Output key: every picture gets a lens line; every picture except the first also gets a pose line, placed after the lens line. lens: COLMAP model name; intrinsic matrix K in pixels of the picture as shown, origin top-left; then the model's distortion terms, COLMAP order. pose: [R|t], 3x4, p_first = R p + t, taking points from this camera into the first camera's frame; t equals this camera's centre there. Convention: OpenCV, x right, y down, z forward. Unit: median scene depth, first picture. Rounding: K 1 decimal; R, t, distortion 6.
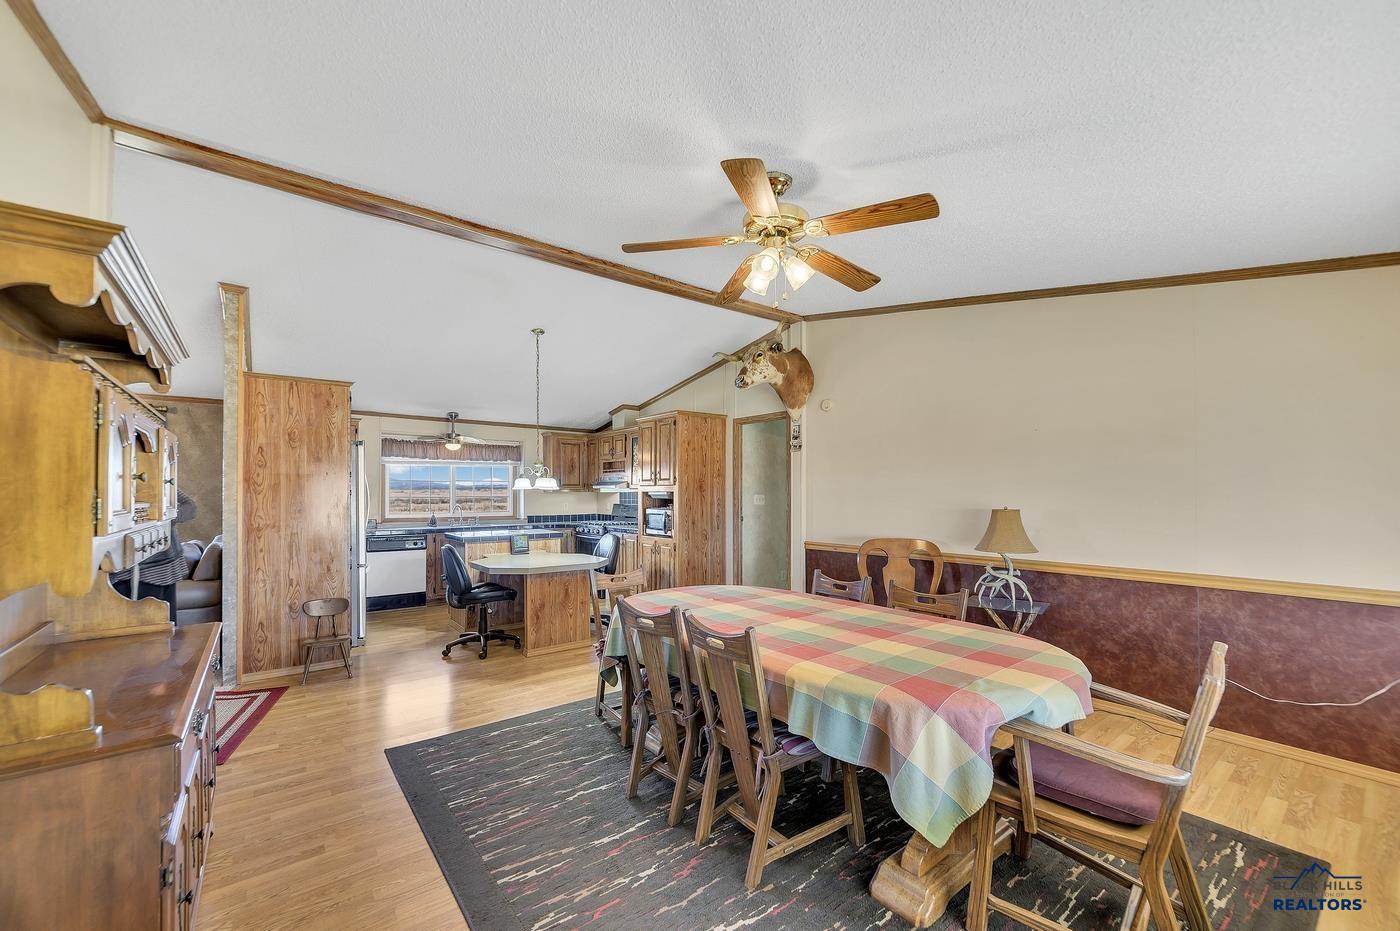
lens RADIAL K [[560.3, 0, 706.5], [0, 560.3, 491.4], [0, 0, 1]] dist [-0.009435, -0.000284]
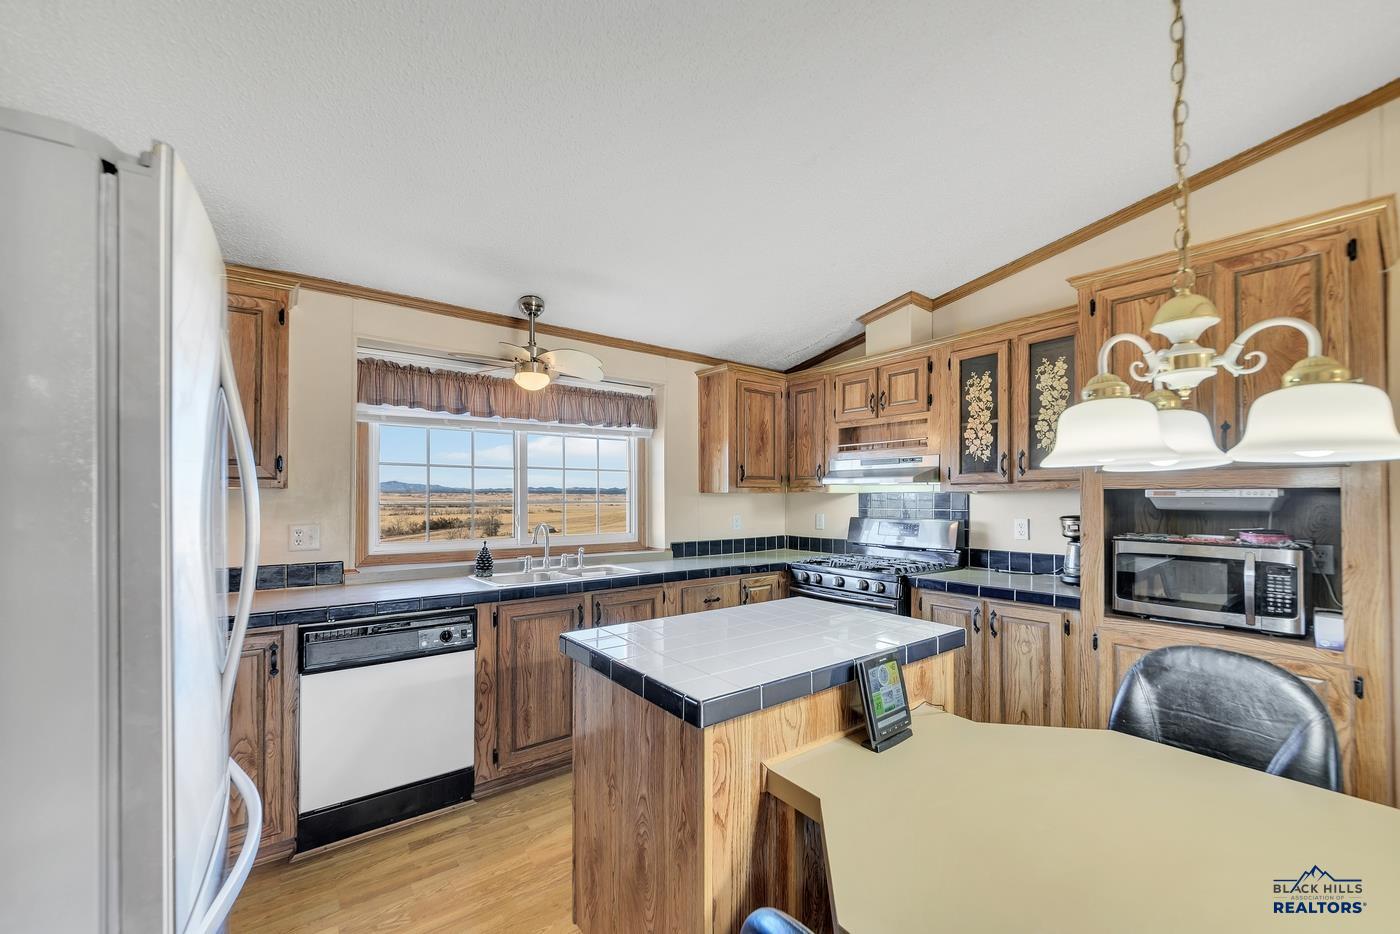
lens RADIAL K [[560.3, 0, 698.5], [0, 560.3, 495.0], [0, 0, 1]] dist [-0.009435, -0.000284]
pose [[0.999705, 0.000801, -0.024283, -0.302861], [-0.000830, 0.999999, -0.001159, 0.004331], [0.024282, 0.001179, 0.999704, 0.558731]]
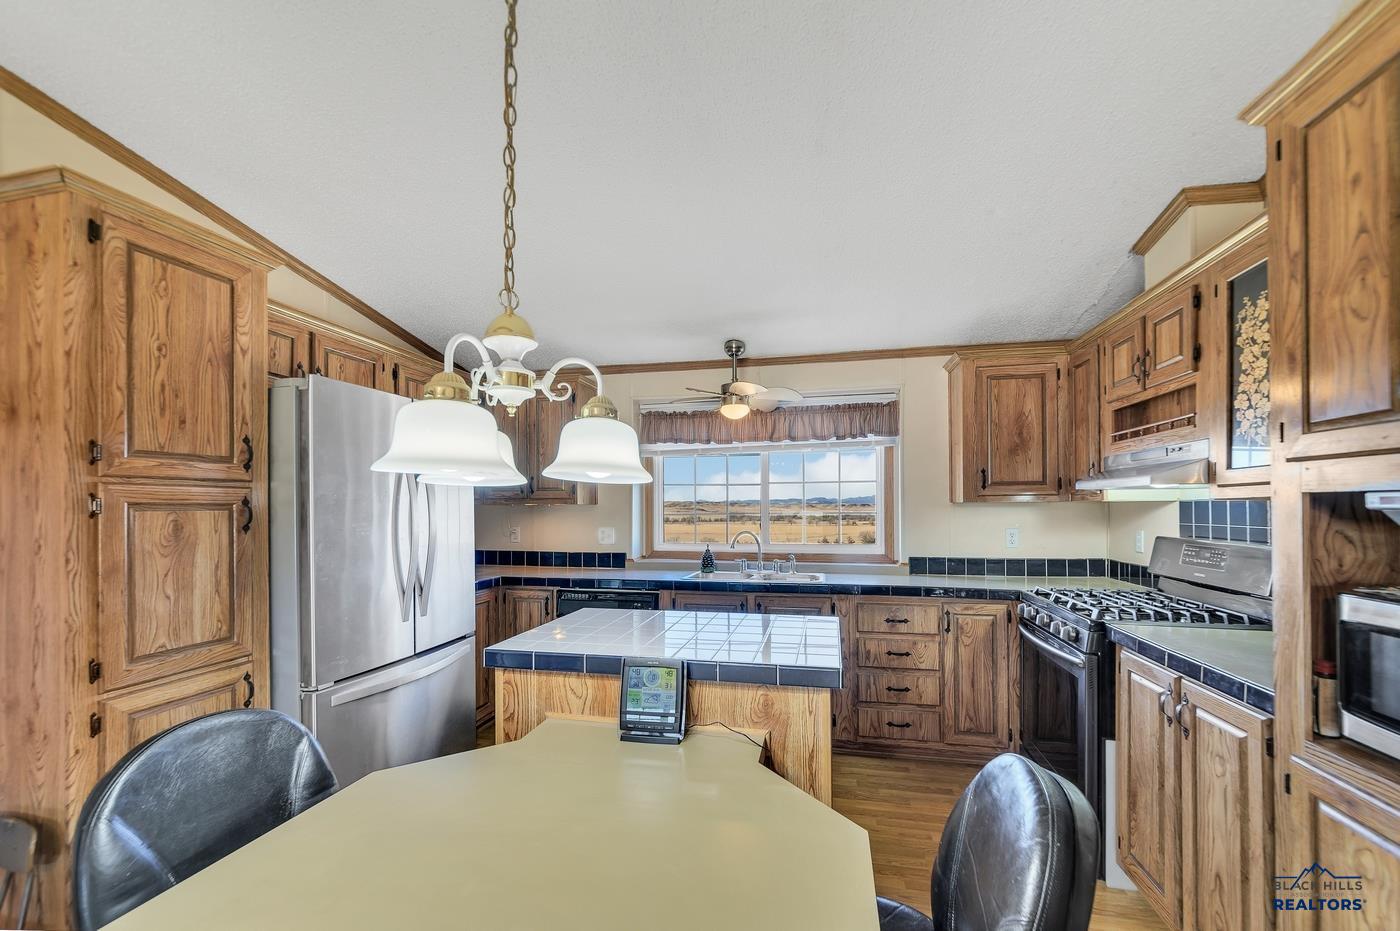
lens RADIAL K [[560.3, 0, 700.4], [0, 560.3, 507.7], [0, 0, 1]] dist [-0.009435, -0.000284]
pose [[0.624159, -0.002912, -0.781292, -0.083784], [0.008038, 0.999964, 0.002695, 0.002781], [0.781256, -0.007963, 0.624160, 0.633627]]
